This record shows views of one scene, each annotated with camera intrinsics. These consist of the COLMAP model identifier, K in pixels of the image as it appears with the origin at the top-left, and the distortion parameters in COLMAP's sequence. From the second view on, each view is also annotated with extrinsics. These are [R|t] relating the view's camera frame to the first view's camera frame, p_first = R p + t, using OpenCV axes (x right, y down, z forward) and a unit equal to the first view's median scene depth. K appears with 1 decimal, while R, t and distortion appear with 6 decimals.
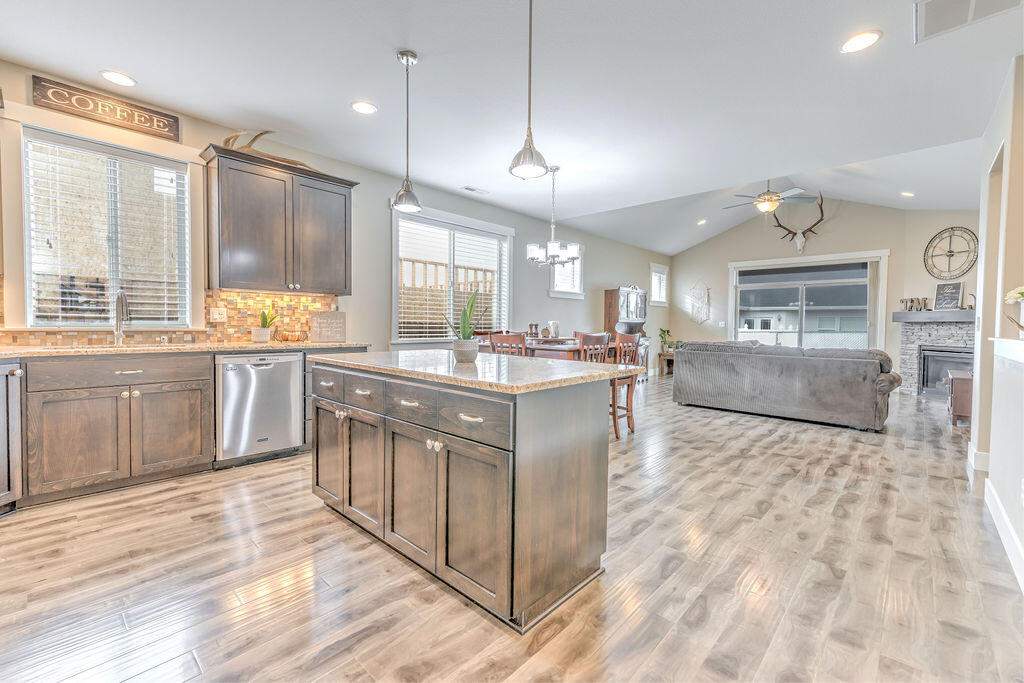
lens RADIAL K [[432.5, 0, 510.0], [0, 432.5, 343.1], [0, 0, 1]] dist [0.007579, 0.000203]
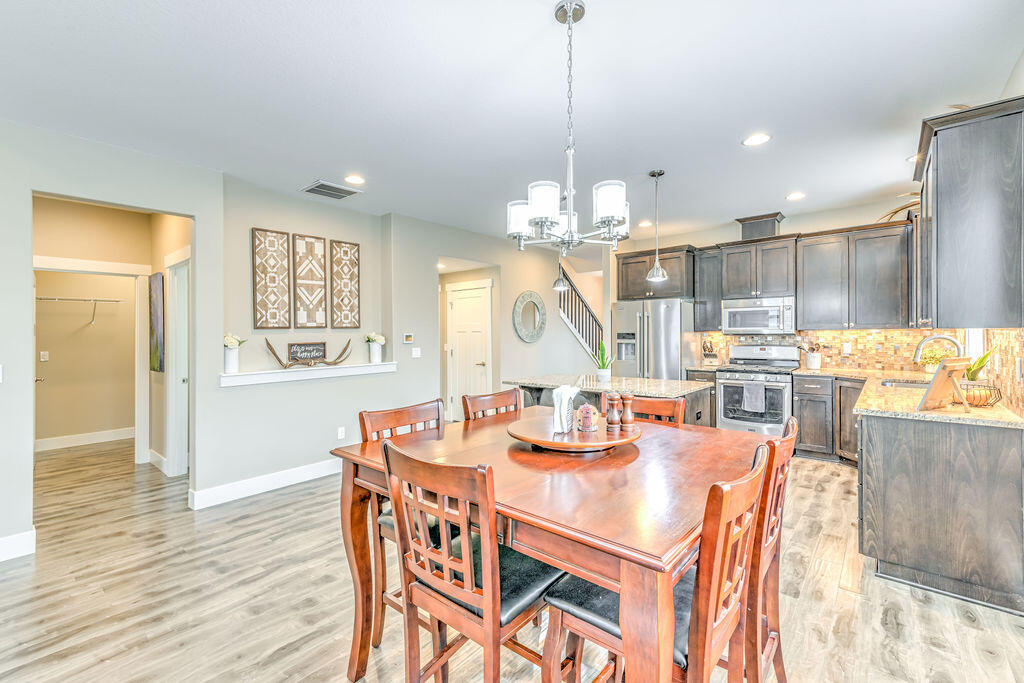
lens RADIAL K [[438.1, 0, 509.9], [0, 438.1, 335.3], [0, 0, 1]] dist [0.008255, -0.000017]
pose [[-0.999250, 0.000567, -0.038730, 0.171706], [-0.001232, 0.998921, 0.046416, -0.119557], [0.038715, 0.046429, -0.998171, 1.445602]]
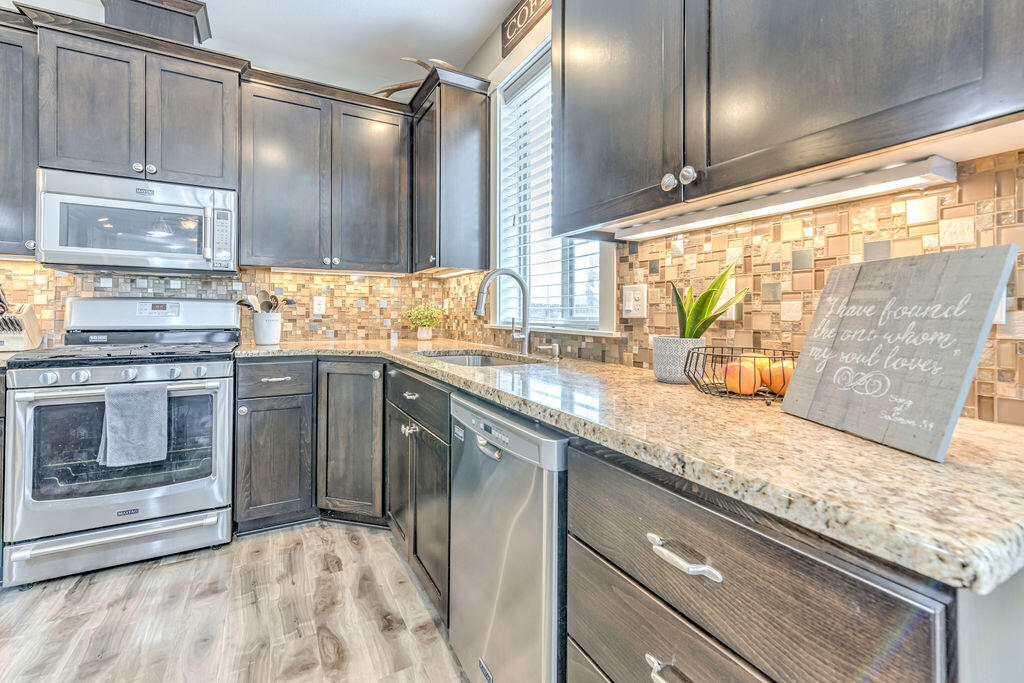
lens RADIAL K [[451.9, 0, 512.9], [0, 451.9, 311.9], [0, 0, 1]] dist [0.007187, -0.000123]
pose [[-0.315667, -0.013866, -0.948769, -0.183880], [-0.047933, 0.998850, 0.001350, -0.040805], [0.947658, 0.045904, -0.315969, 0.847344]]
